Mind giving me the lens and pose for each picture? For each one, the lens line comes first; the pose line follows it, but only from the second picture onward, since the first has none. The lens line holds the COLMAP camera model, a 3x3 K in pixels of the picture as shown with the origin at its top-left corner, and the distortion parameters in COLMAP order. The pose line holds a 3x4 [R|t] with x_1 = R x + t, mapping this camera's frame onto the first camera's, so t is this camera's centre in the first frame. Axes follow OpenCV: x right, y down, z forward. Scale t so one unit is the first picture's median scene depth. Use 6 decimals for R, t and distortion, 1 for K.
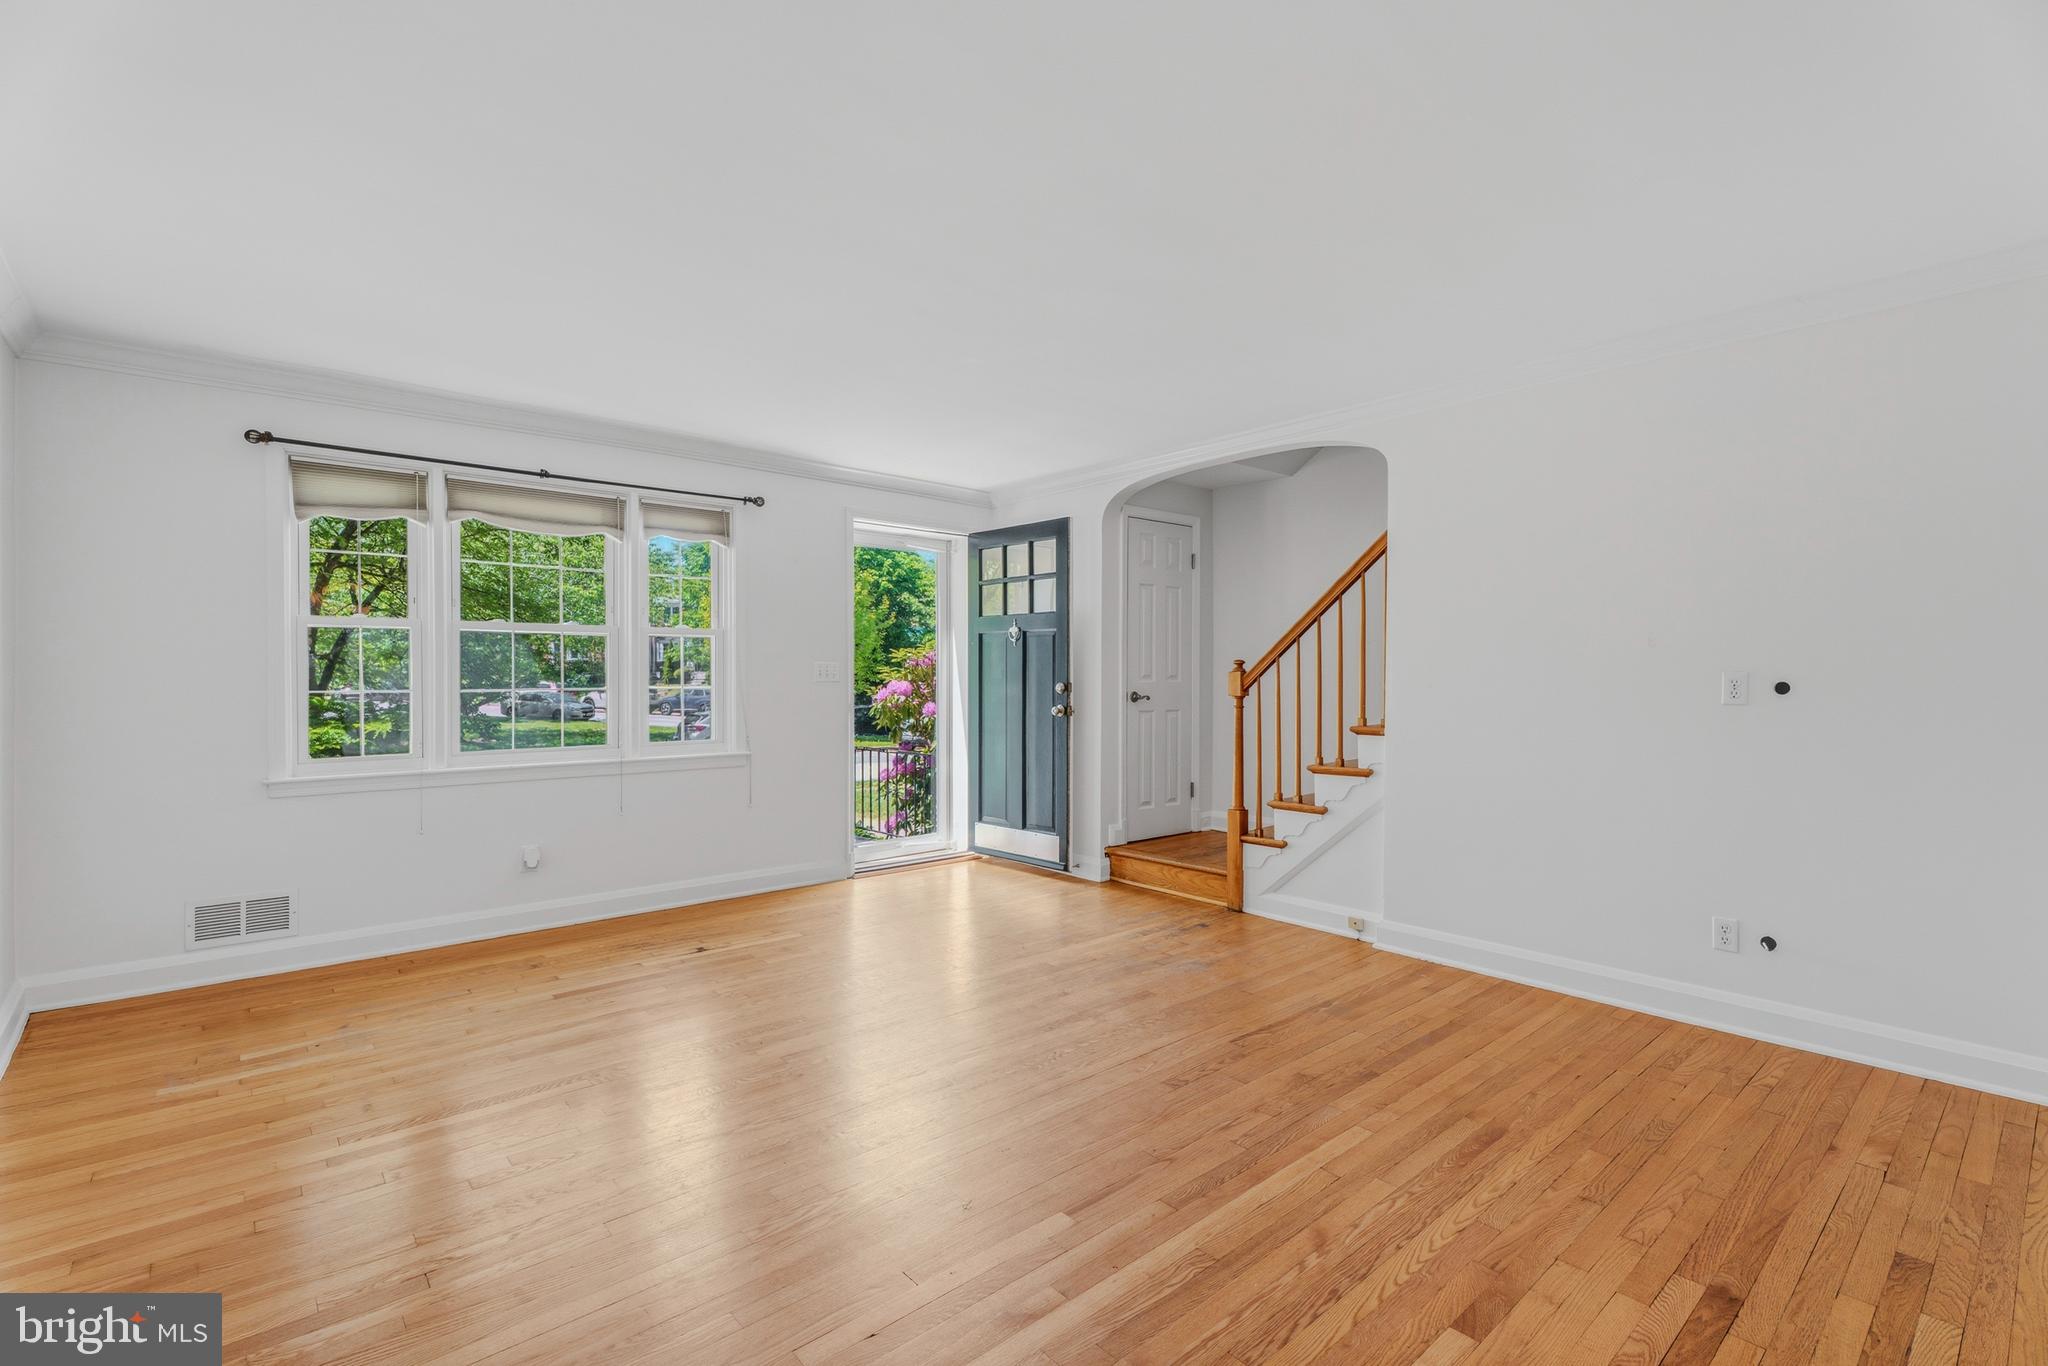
lens RADIAL K [[933.9, 0, 1036.5], [0, 933.9, 688.9], [0, 0, 1]] dist [-0.000728, 0.000289]
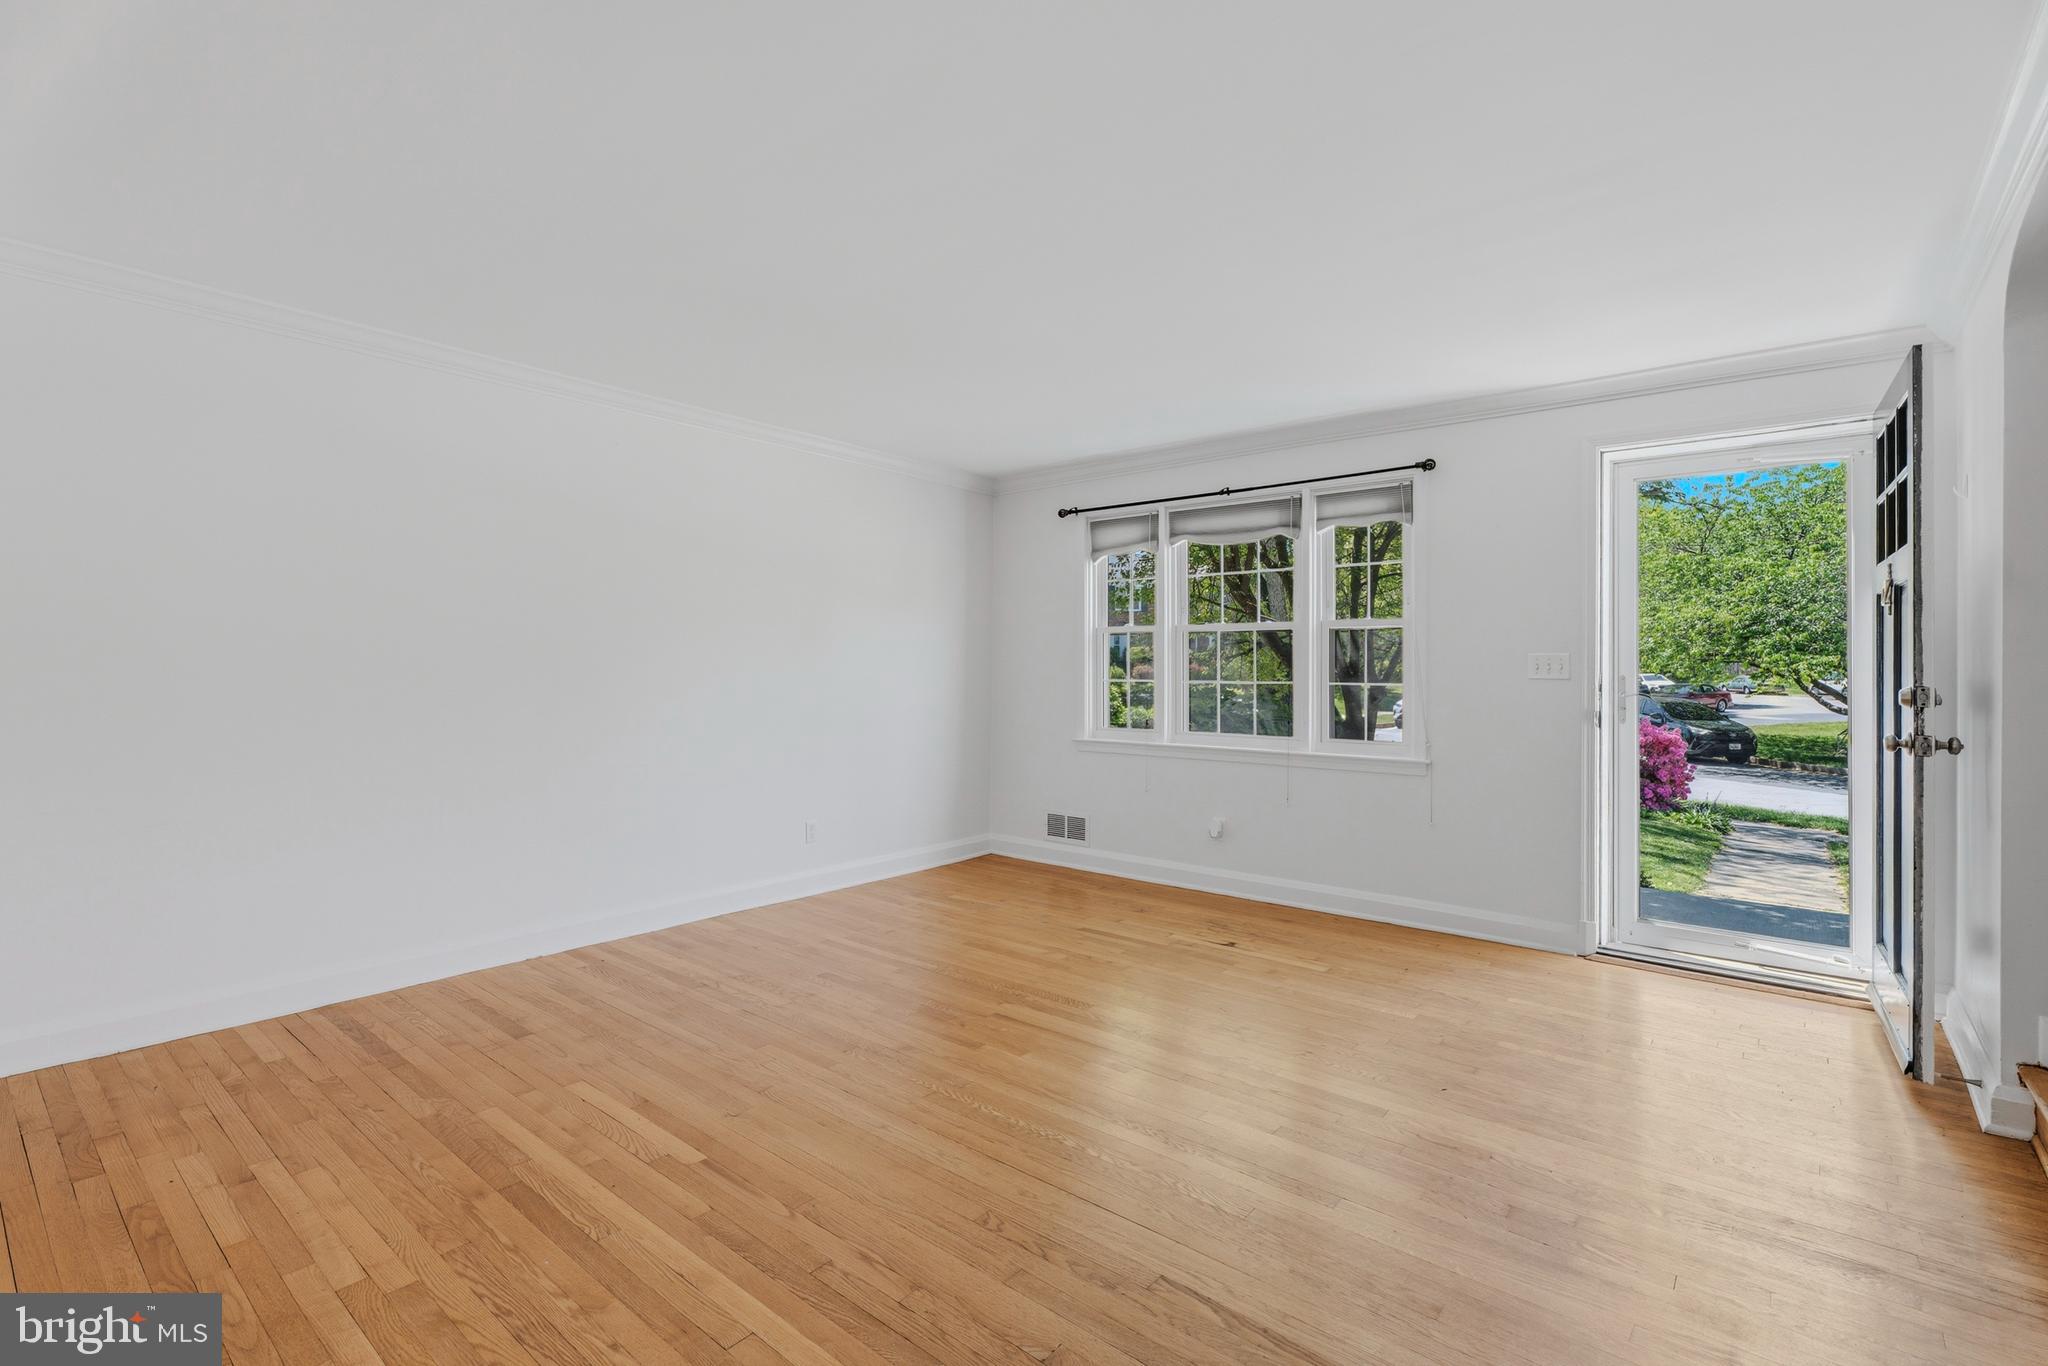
lens RADIAL K [[966.3, 0, 1024.3], [0, 966.3, 662.3], [0, 0, 1]] dist [0.002184, 0.000986]
pose [[0.131350, -0.006430, -0.991315, 0.642149], [-0.020302, 0.999752, -0.009175, -0.007743], [0.991128, 0.021331, 0.131187, 0.646743]]
